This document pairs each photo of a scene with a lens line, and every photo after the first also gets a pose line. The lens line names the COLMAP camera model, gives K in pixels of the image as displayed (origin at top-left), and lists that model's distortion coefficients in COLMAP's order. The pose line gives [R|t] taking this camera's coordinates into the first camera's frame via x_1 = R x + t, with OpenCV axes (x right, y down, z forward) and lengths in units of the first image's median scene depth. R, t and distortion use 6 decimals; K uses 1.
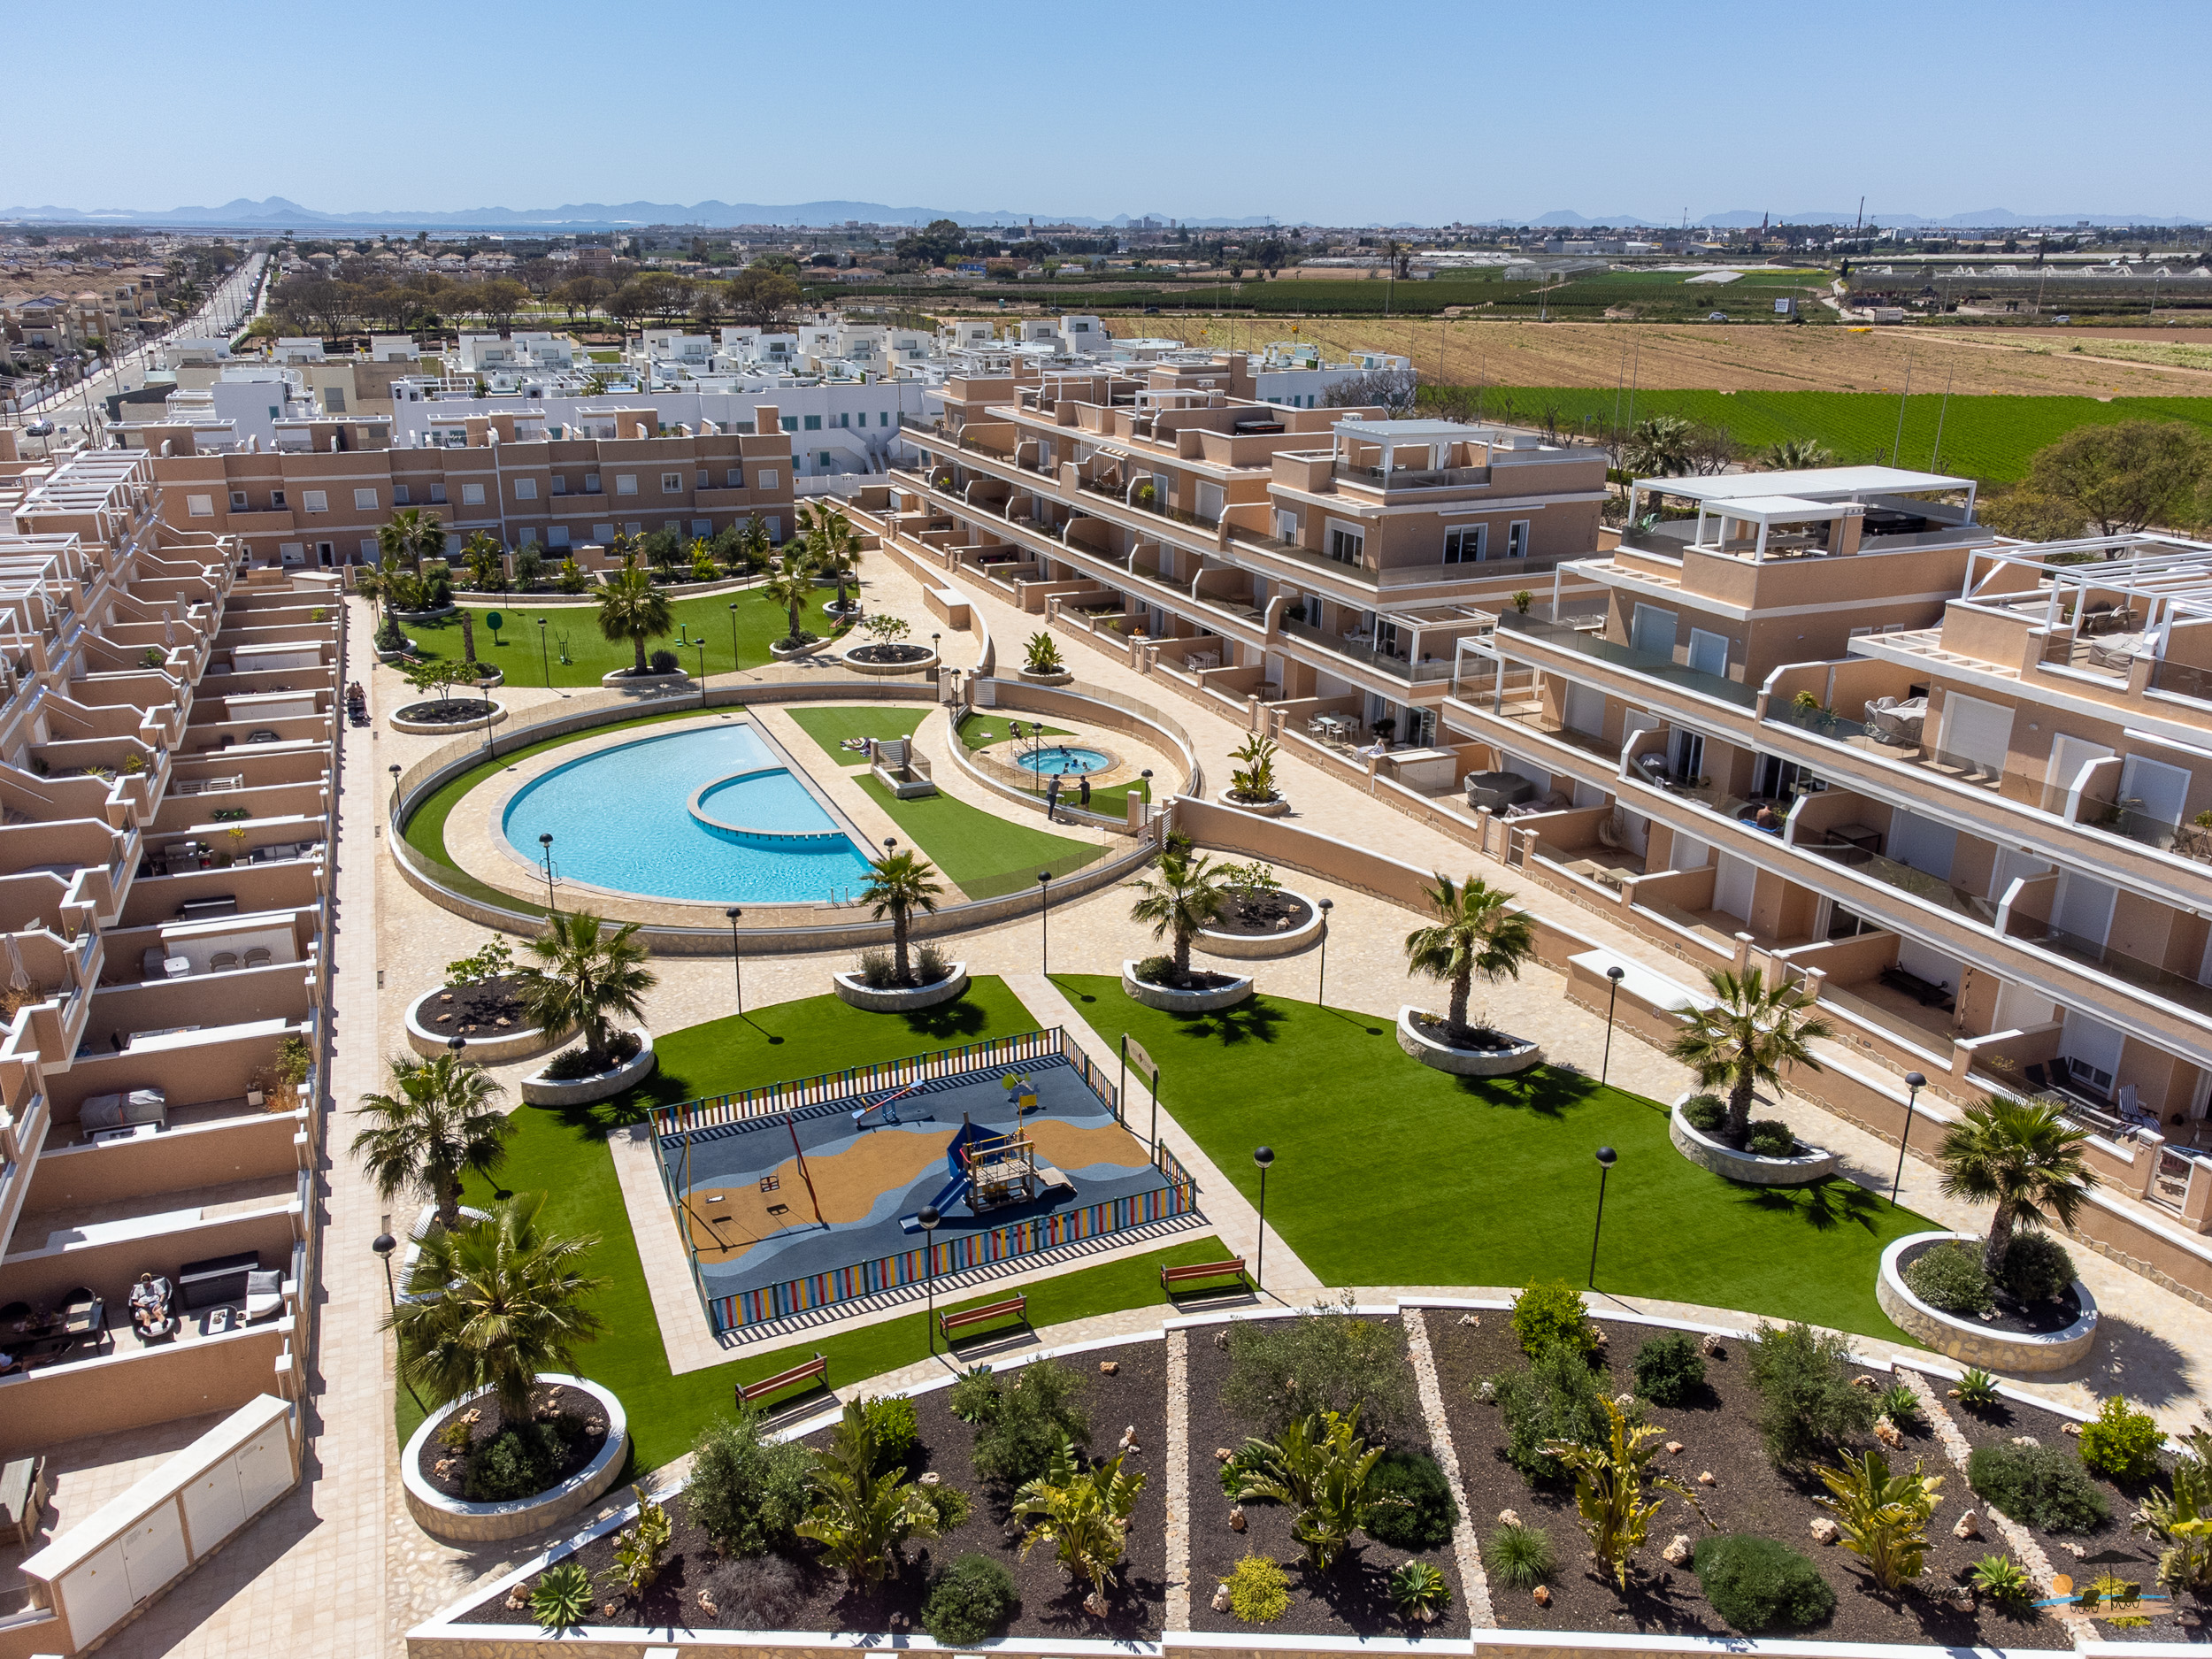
lens RADIAL K [[1795.9, 0, 1106.0], [0, 1795.9, 829.5], [0, 0, 1]] dist [0.025410, -0.008976]
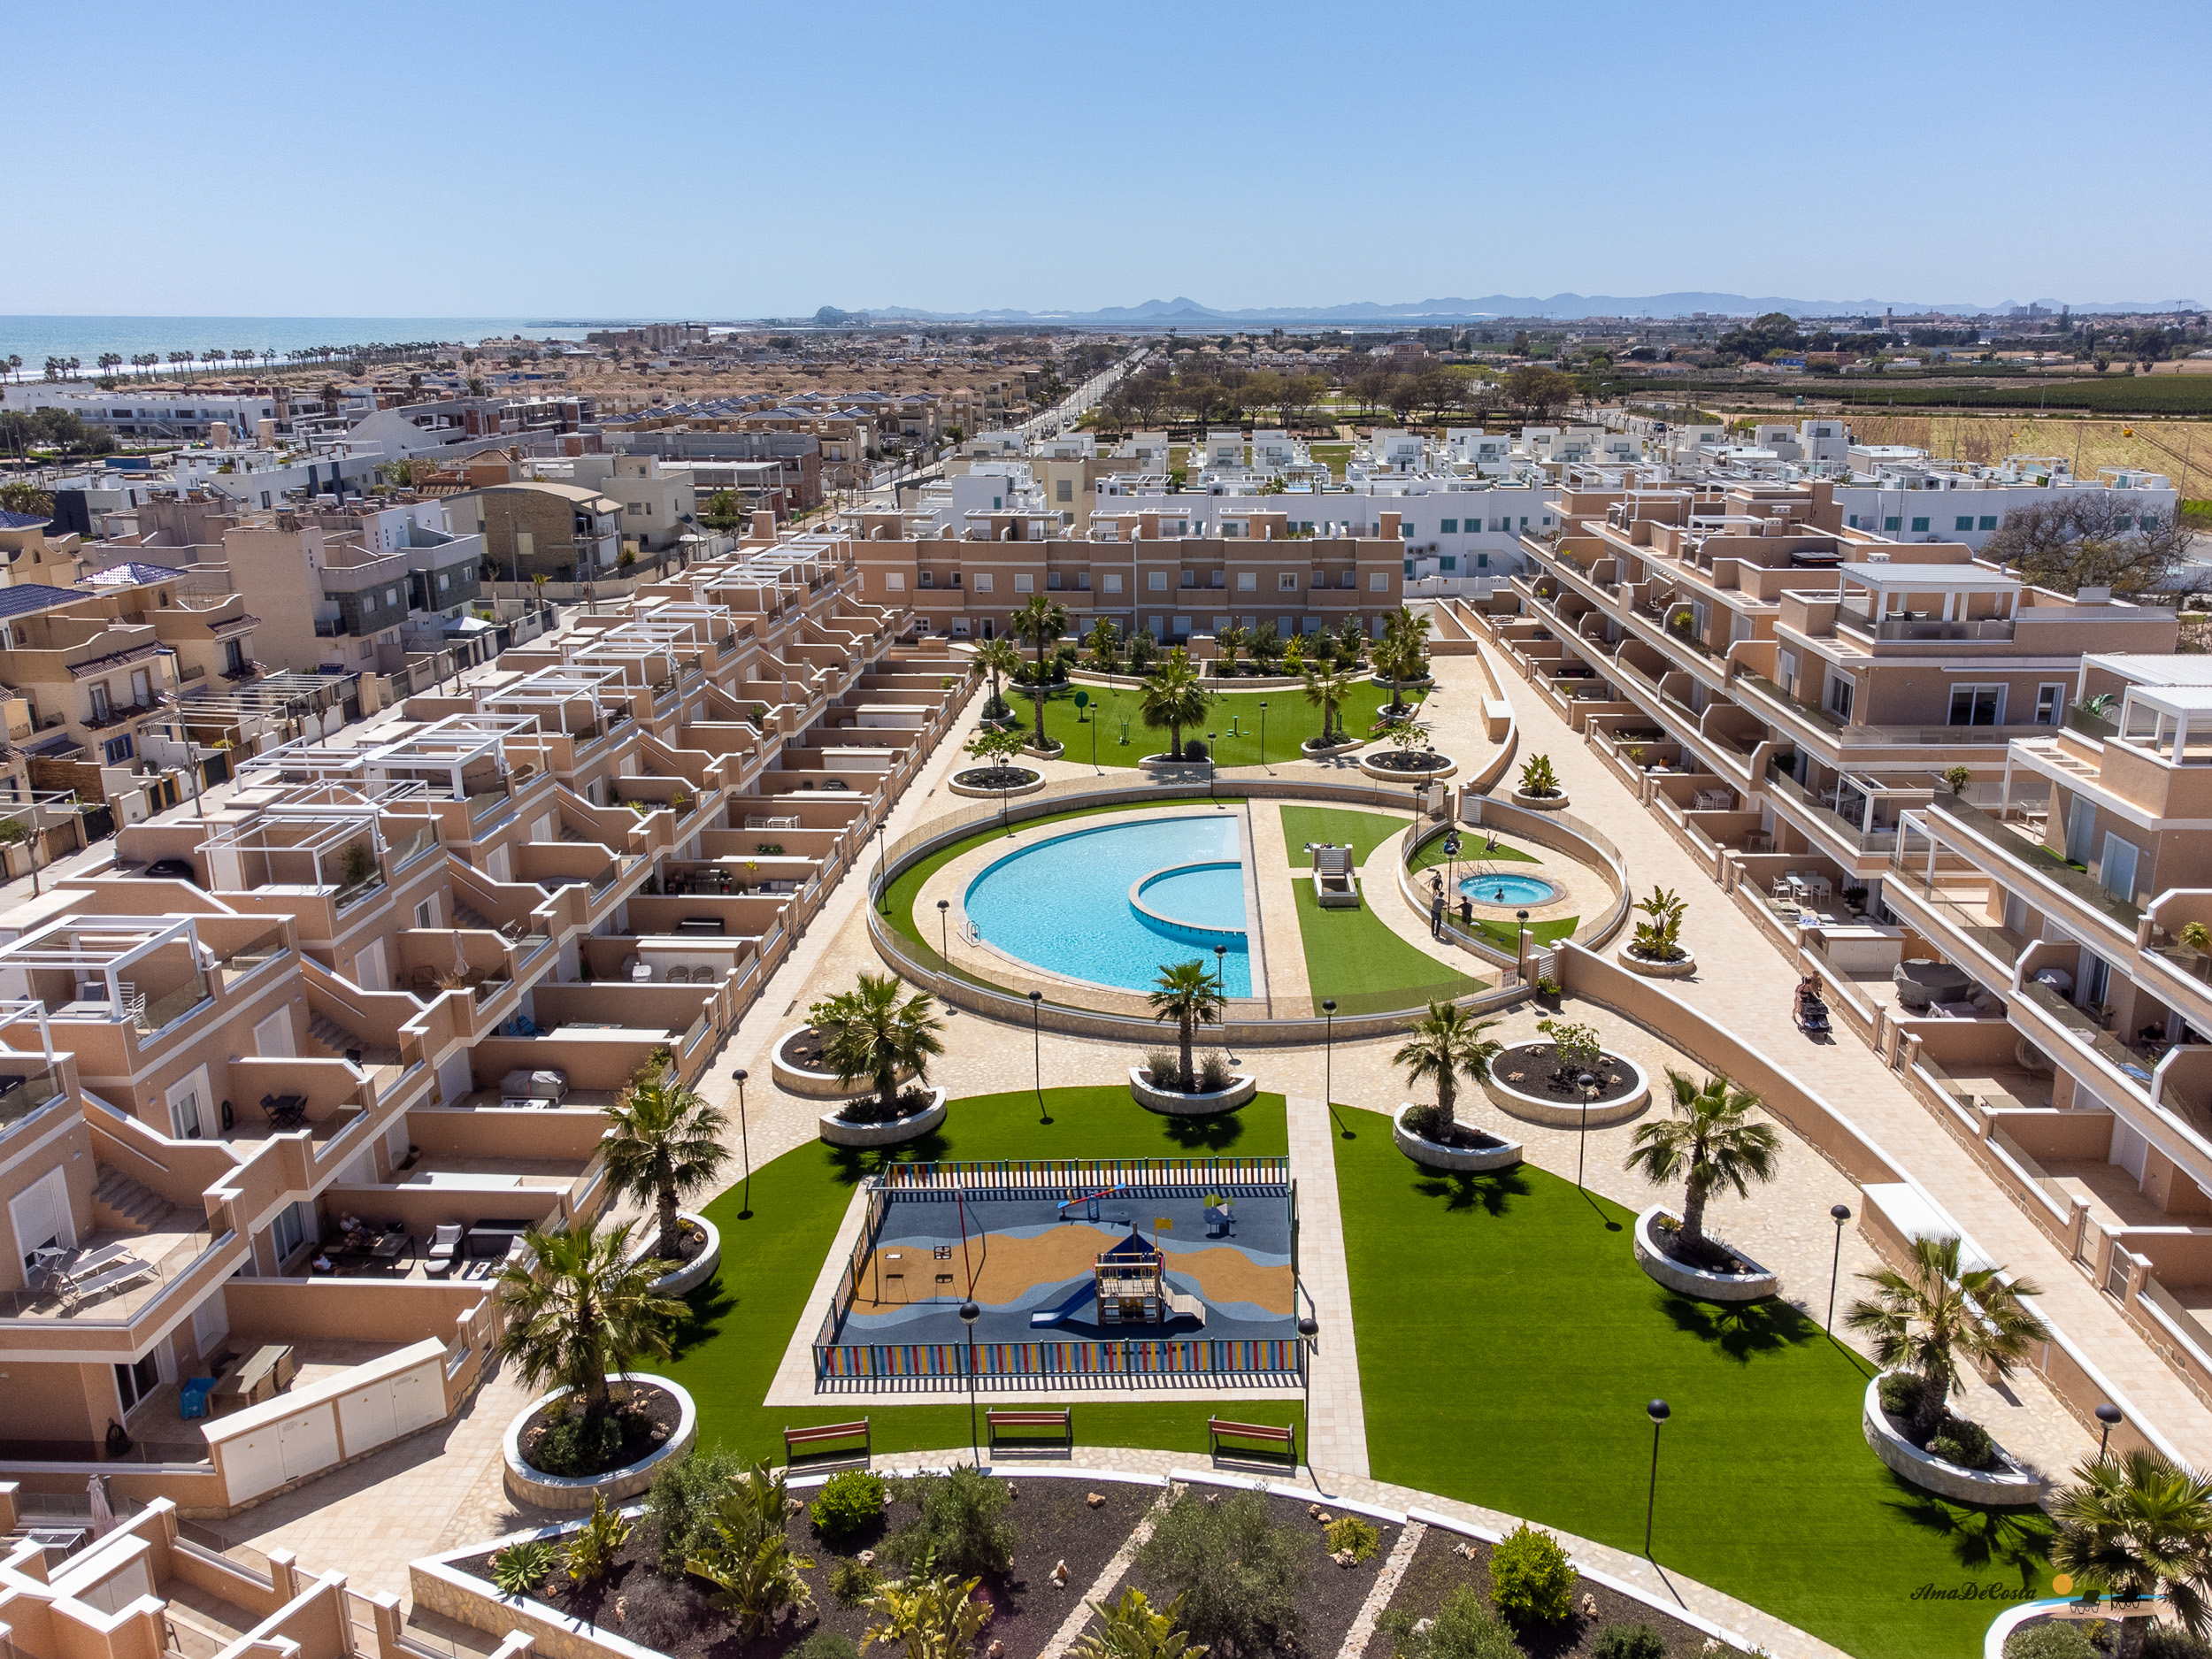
lens RADIAL K [[1770.8, 0, 1109.2], [0, 1770.8, 779.9], [0, 0, 1]] dist [0.019608, -0.003021]
pose [[0.907616, 0.096777, -0.408494, 0.181651], [-0.125460, 0.991125, -0.043945, -0.029427], [0.400616, 0.091134, 0.911702, 0.023928]]
